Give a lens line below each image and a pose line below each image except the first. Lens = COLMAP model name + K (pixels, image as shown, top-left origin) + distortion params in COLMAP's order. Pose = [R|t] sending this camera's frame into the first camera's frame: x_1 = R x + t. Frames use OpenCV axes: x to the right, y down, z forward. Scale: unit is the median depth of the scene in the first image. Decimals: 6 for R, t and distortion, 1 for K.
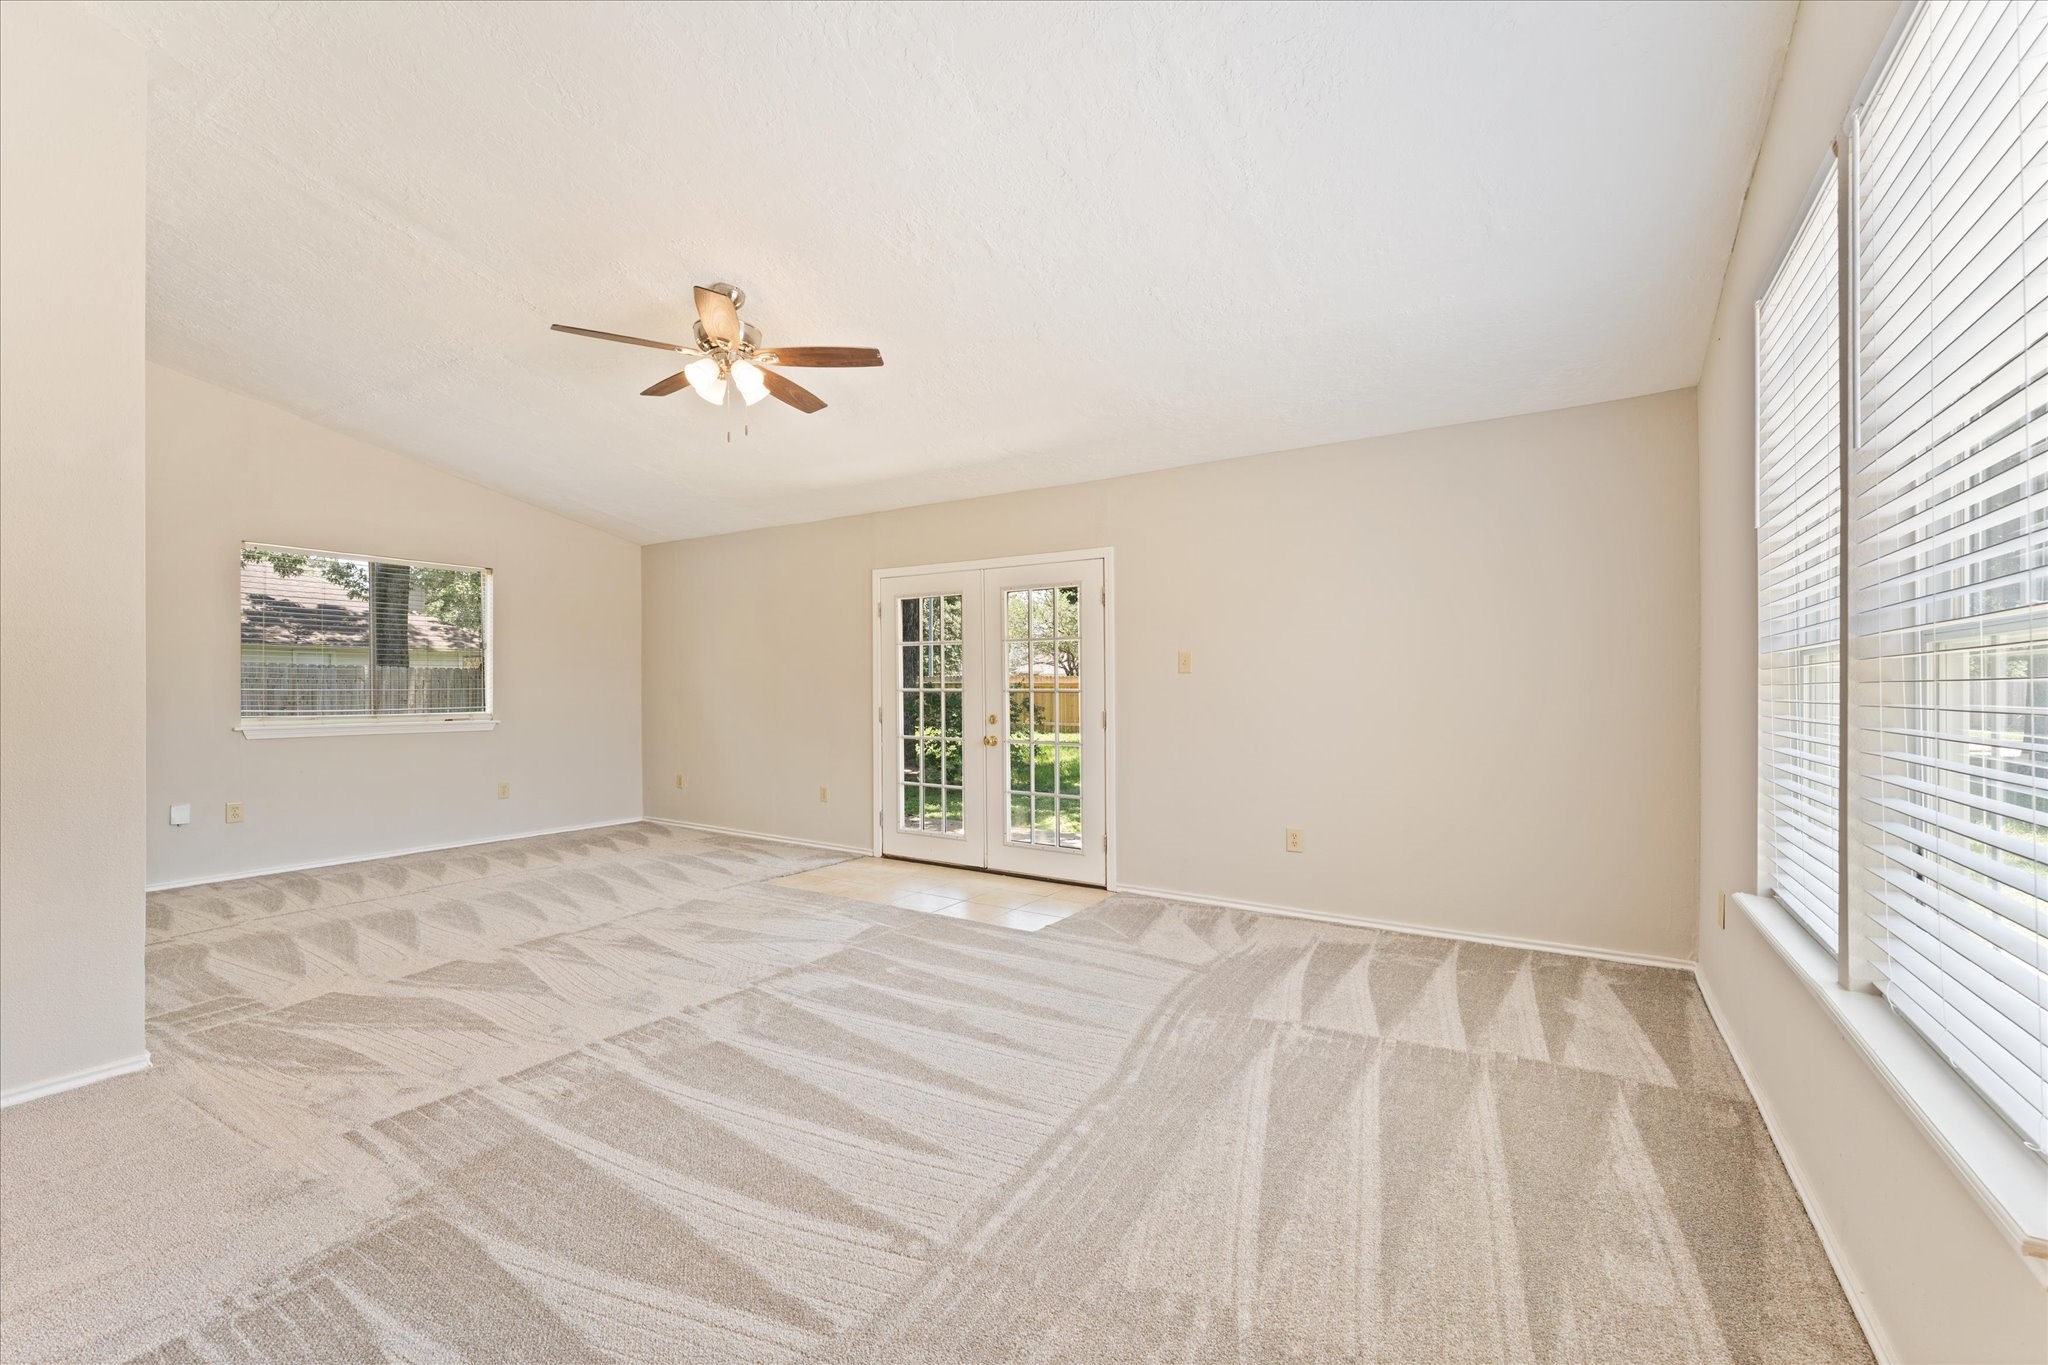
lens RADIAL K [[847.6, 0, 1024.0], [0, 847.6, 682.5], [0, 0, 1]] dist [0.000007, -0.000148]
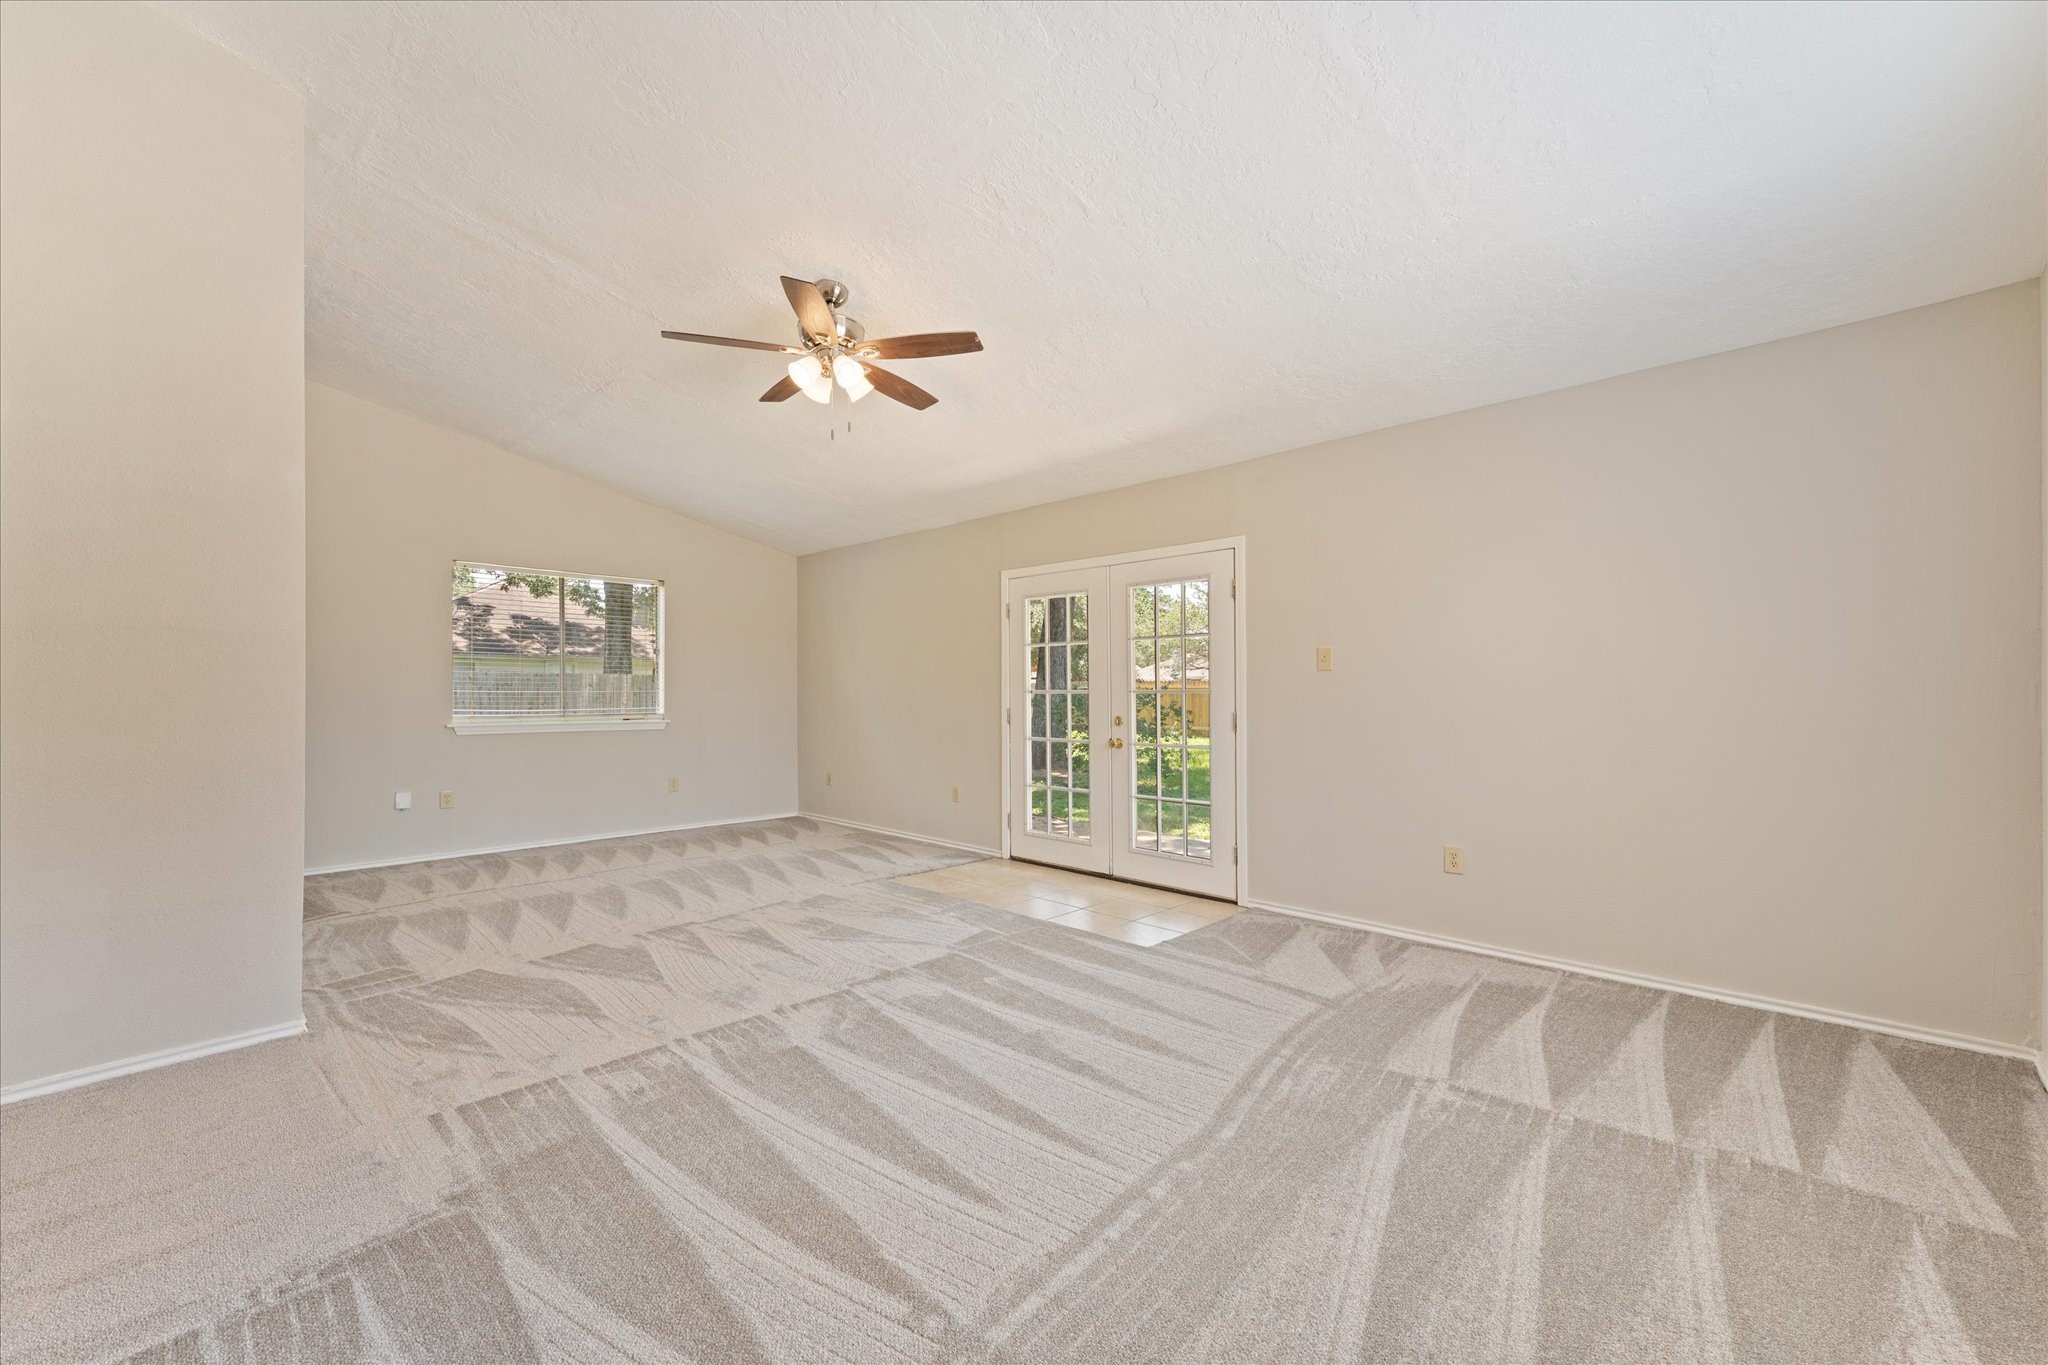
lens RADIAL K [[822.6, 0, 1023.3], [0, 822.6, 691.1], [0, 0, 1]] dist [0.016152, 0.000066]
pose [[0.980410, -0.001656, -0.196962, 0.073585], [0.002254, 0.999994, 0.002811, 0.011640], [0.196956, -0.003200, 0.980407, 0.109225]]
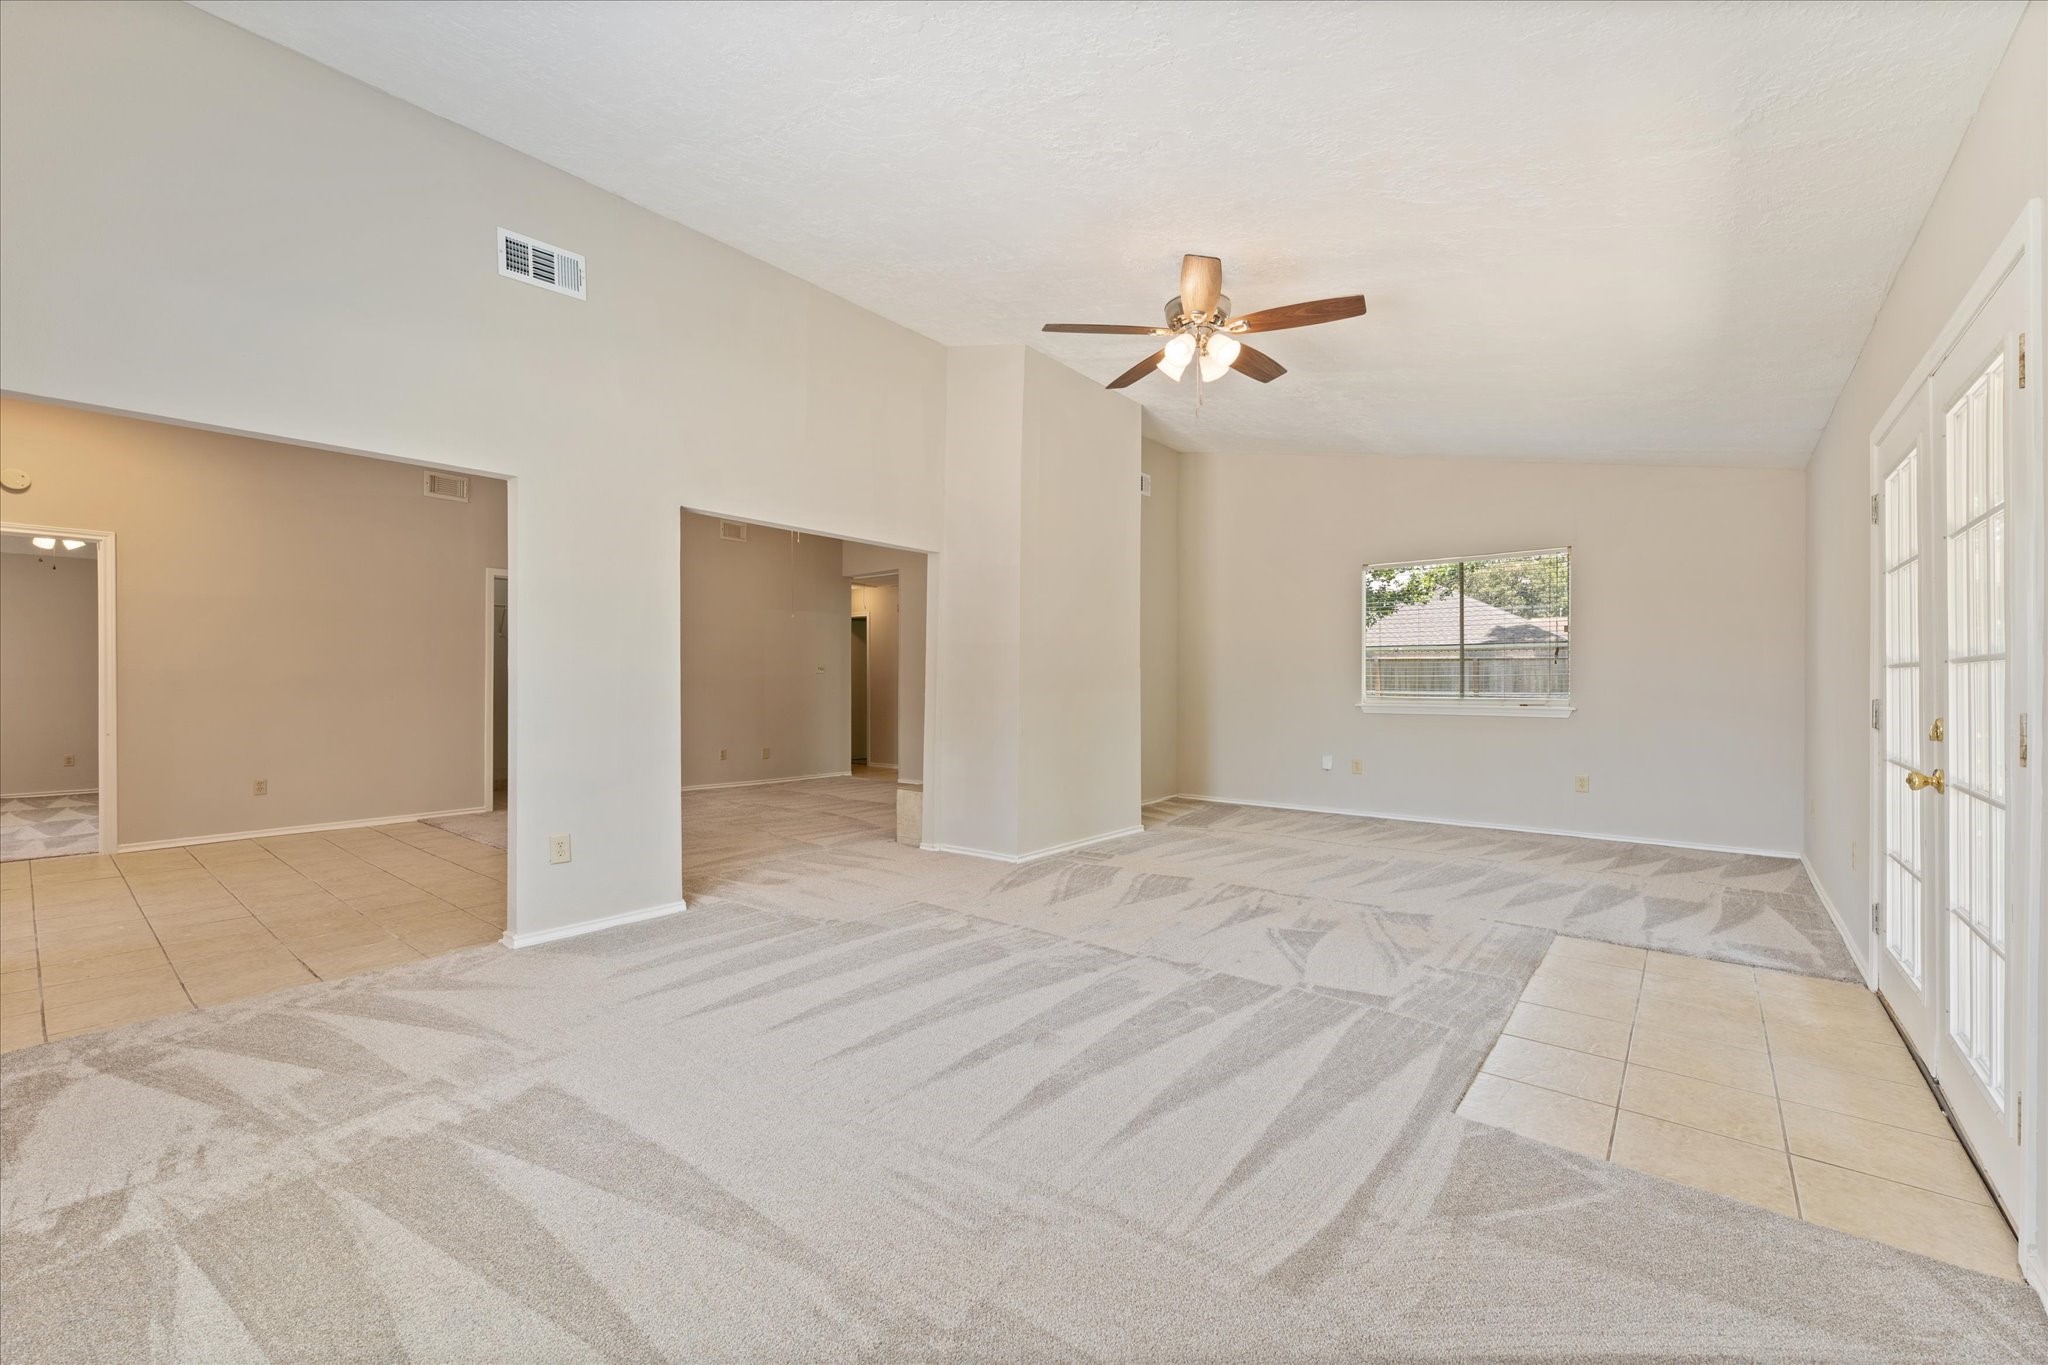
lens RADIAL K [[819.7, 0, 1028.6], [0, 819.7, 681.2], [0, 0, 1]] dist [0.000244, -0.000011]
pose [[-0.111078, 0.000918, -0.993811, 0.743104], [0.007082, 0.999975, 0.000132, 0.021653], [0.993786, -0.007023, -0.111082, 1.047669]]
